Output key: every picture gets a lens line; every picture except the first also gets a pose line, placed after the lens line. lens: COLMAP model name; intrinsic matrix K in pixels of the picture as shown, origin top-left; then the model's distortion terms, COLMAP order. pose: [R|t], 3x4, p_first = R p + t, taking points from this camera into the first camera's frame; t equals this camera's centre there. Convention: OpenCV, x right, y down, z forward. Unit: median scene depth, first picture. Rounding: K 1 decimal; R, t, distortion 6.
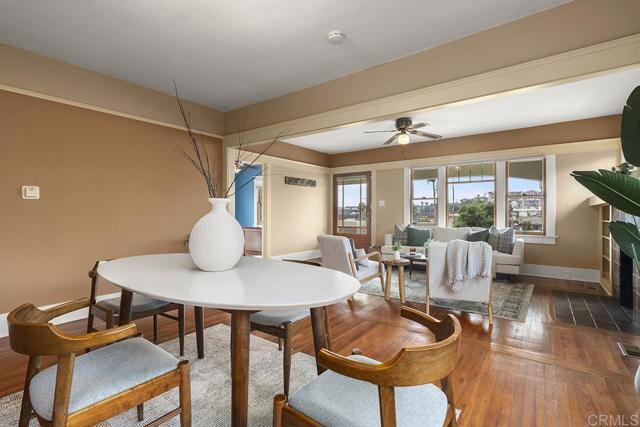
lens RADIAL K [[307.9, 0, 318.9], [0, 307.9, 212.4], [0, 0, 1]] dist [-0.006136, 0.004381]
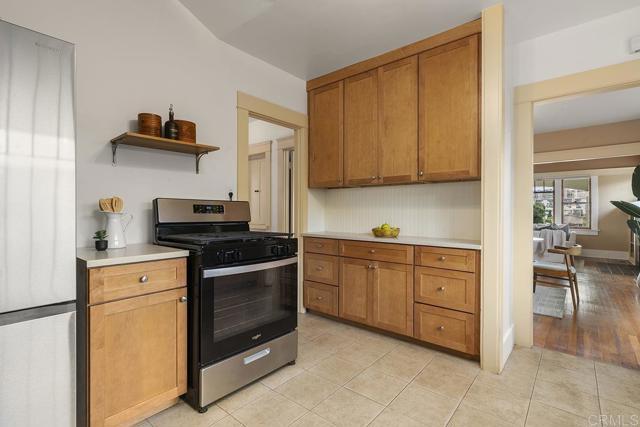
lens RADIAL K [[307.9, 0, 316.8], [0, 307.9, 209.6], [0, 0, 1]] dist [-0.006136, 0.004381]
pose [[0.997362, 0.003861, -0.072488, -0.389935], [-0.004086, 0.999987, -0.002960, -0.009589], [0.072476, 0.003249, 0.997365, -0.473628]]
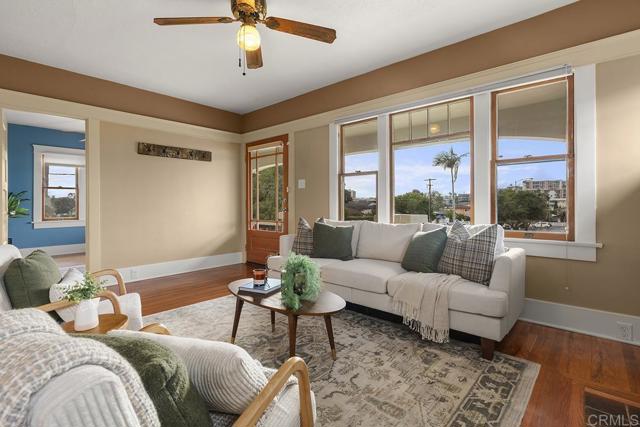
lens RADIAL K [[307.9, 0, 319.1], [0, 307.9, 205.2], [0, 0, 1]] dist [-0.006136, 0.004381]
pose [[0.996491, -0.006531, -0.083445, 0.314375], [0.006875, 0.999969, 0.003841, 0.012882], [0.083417, -0.004401, 0.996505, 0.403198]]
